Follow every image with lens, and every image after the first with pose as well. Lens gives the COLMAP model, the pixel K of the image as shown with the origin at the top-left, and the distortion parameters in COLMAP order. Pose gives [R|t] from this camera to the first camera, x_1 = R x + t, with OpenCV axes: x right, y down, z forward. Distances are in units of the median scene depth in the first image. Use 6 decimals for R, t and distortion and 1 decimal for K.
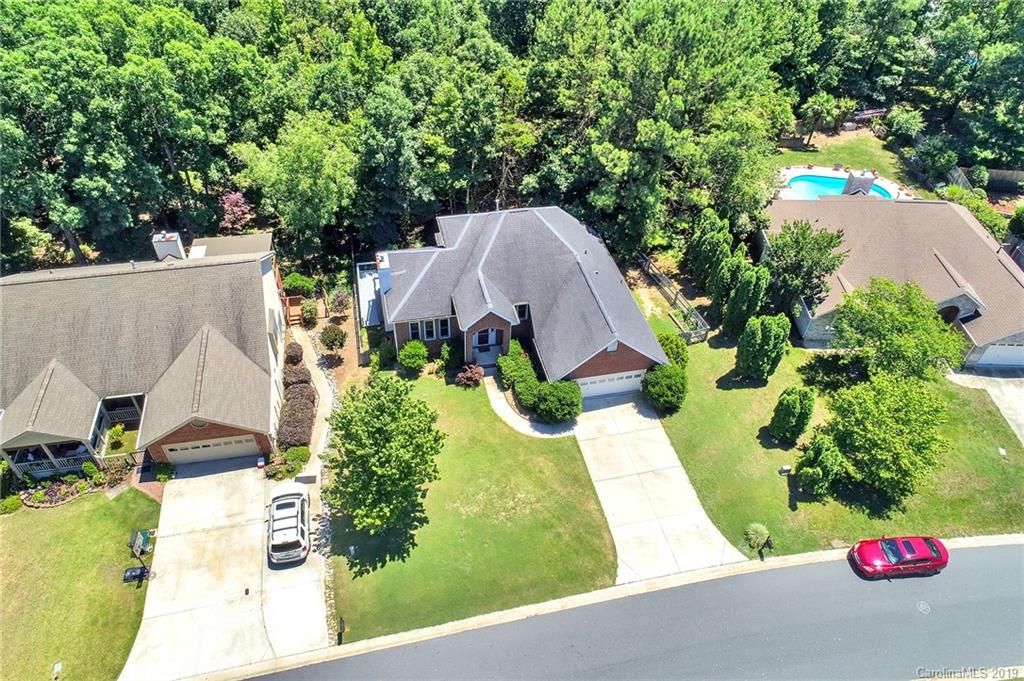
lens RADIAL K [[685.2, 0, 516.3], [0, 685.2, 341.9], [0, 0, 1]] dist [0.006563, -0.016786]
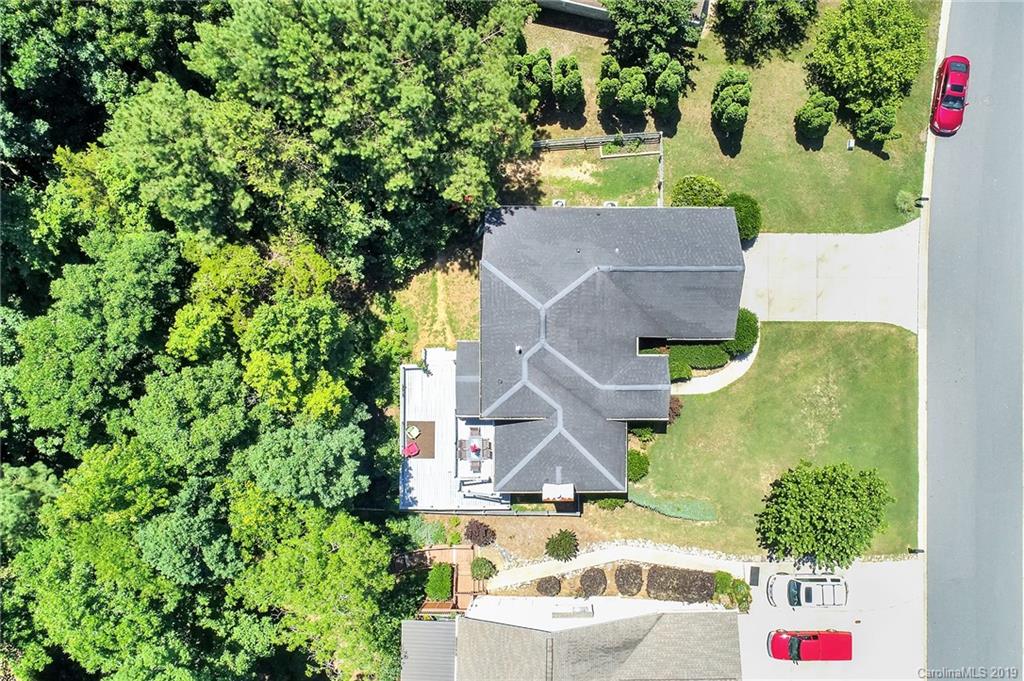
lens RADIAL K [[685.2, 0, 511.6], [0, 685.2, 343.9], [0, 0, 1]] dist [0.006563, -0.016786]
pose [[0.221972, -0.974885, -0.018097, -0.010806], [0.647592, 0.133524, 0.750198, -0.862603], [-0.728940, -0.178242, 0.660966, 0.587541]]
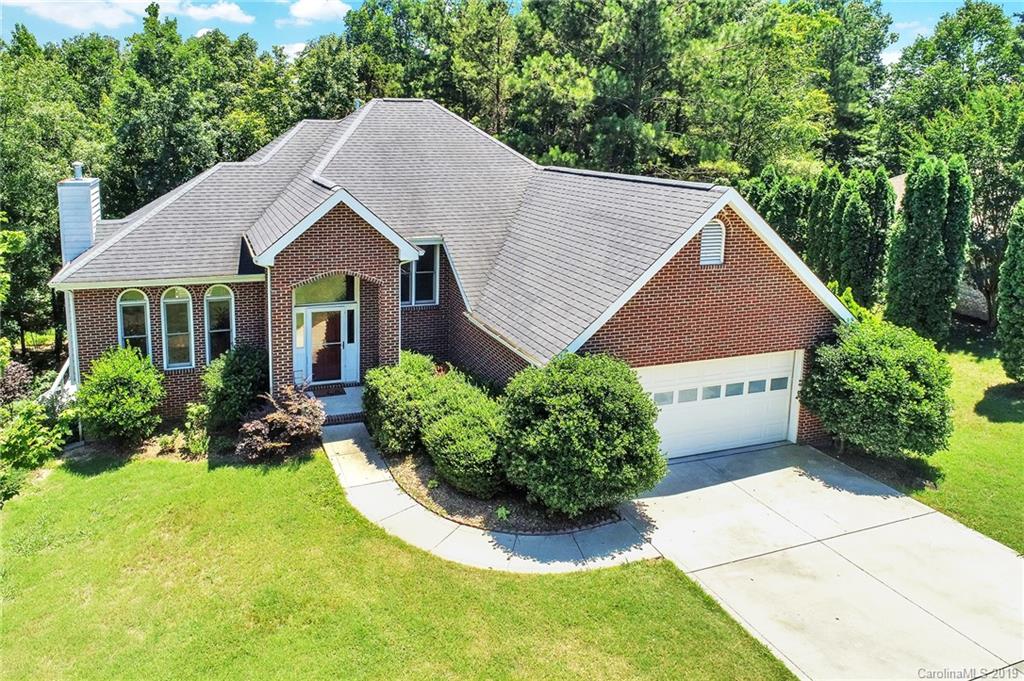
lens RADIAL K [[685.2, 0, 446.6], [0, 685.2, 275.2], [0, 0, 1]] dist [0.006563, -0.016786]
pose [[0.994053, -0.043190, 0.099970, -0.020351], [0.091085, 0.832914, -0.545855, 0.182814], [-0.059691, 0.551715, 0.831894, 0.721577]]
